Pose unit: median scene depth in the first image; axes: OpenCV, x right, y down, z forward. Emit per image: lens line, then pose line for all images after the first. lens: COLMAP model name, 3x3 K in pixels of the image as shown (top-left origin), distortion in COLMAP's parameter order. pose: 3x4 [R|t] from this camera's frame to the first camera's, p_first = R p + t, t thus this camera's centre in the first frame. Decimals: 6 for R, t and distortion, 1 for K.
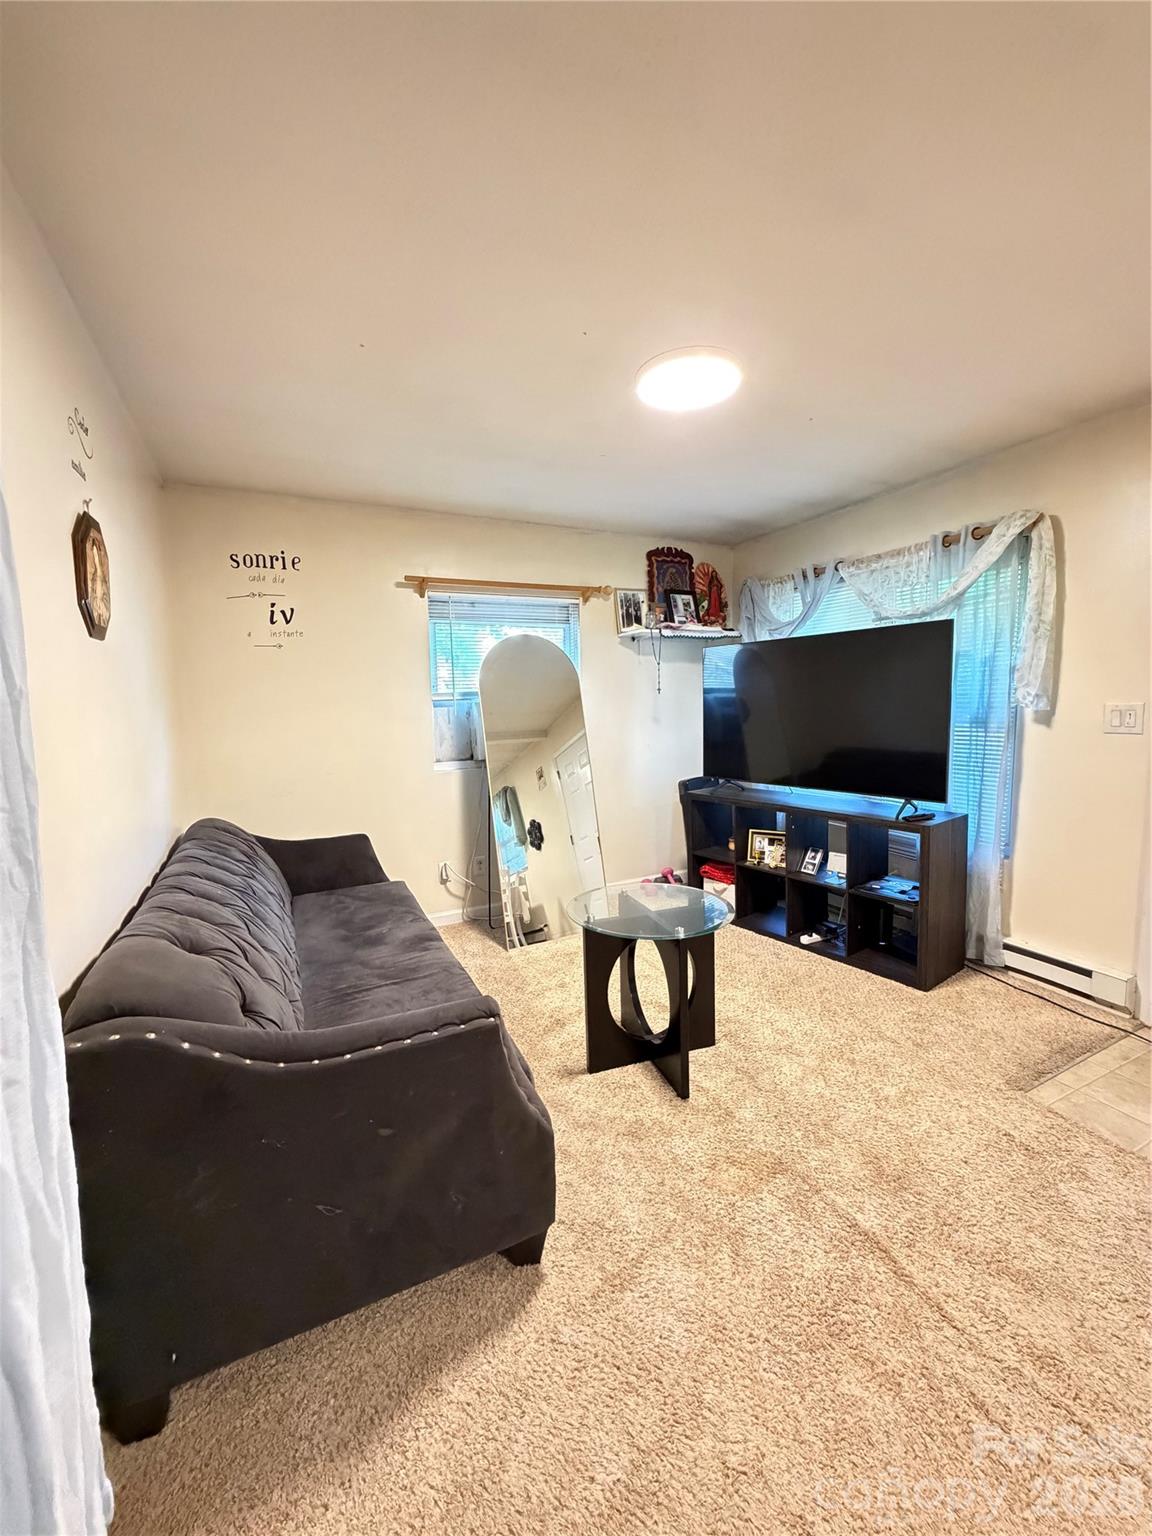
lens RADIAL K [[614.5, 0, 575.4], [0, 614.5, 763.4], [0, 0, 1]] dist [0.001311, 0.000374]
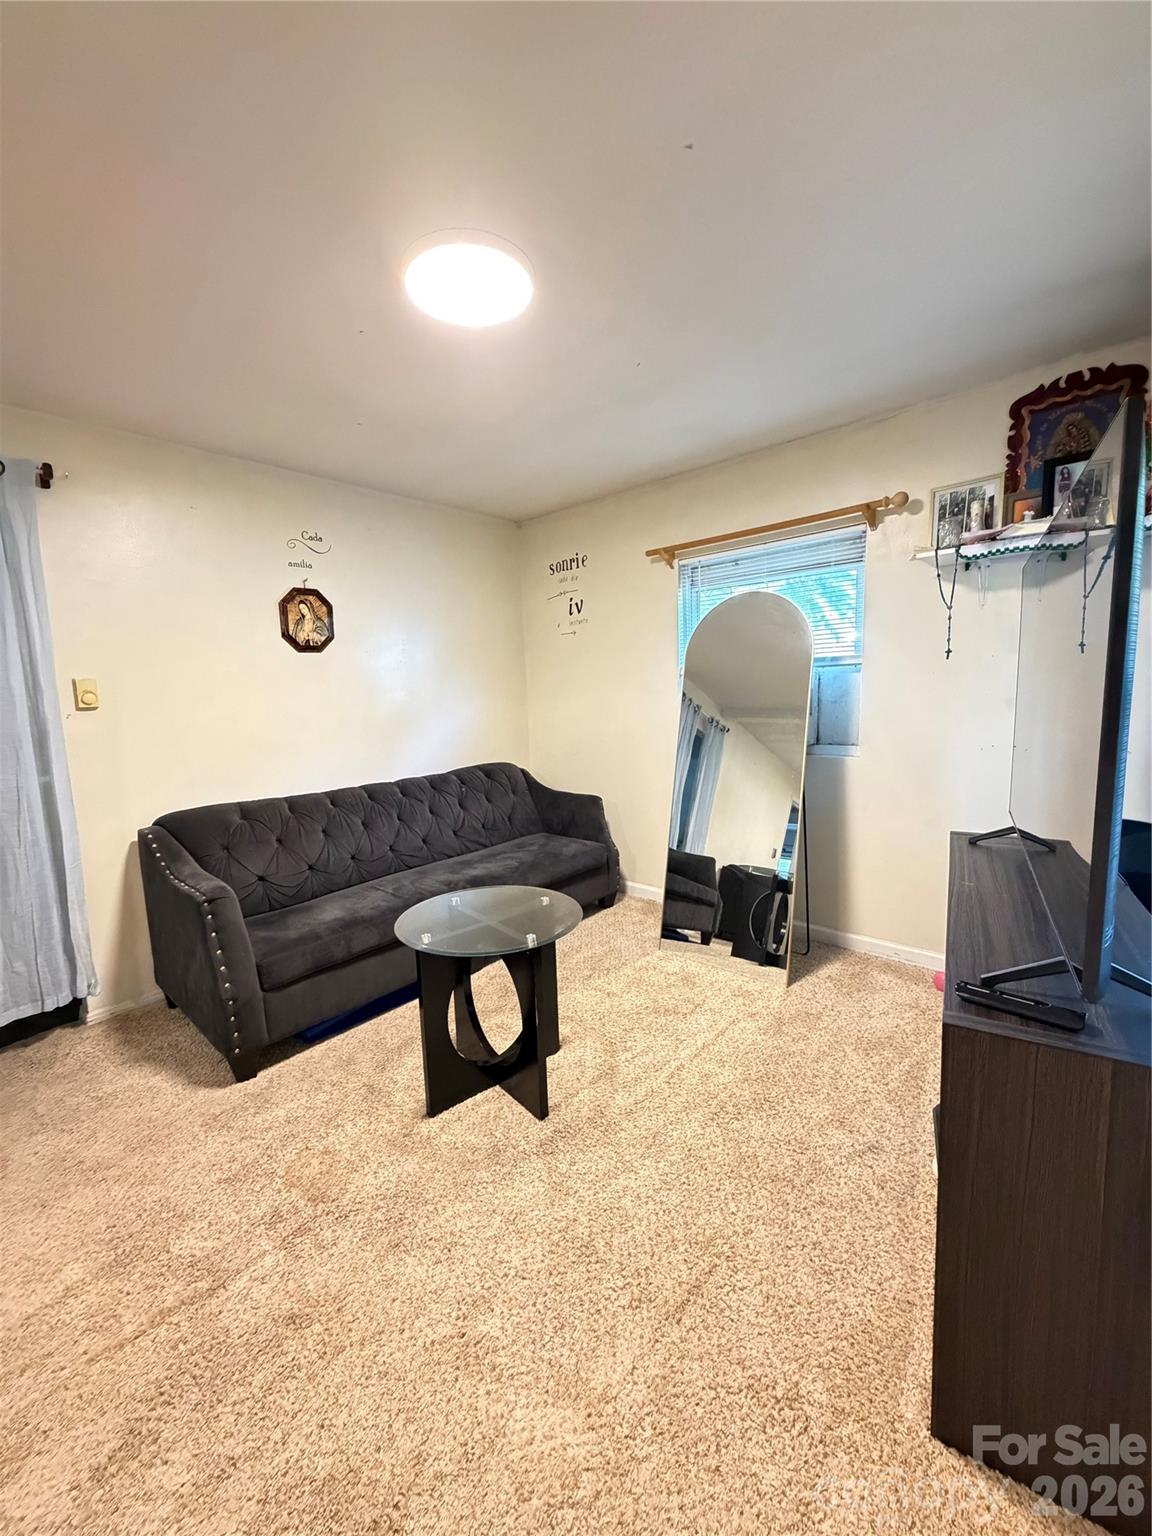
lens RADIAL K [[614.5, 0, 575.4], [0, 614.5, 763.4], [0, 0, 1]] dist [0.001311, 0.000374]
pose [[0.370617, 0.125318, -0.920293, 0.624328], [-0.069333, 0.991824, 0.107137, -0.058226], [0.926194, 0.024100, 0.376275, 0.500805]]
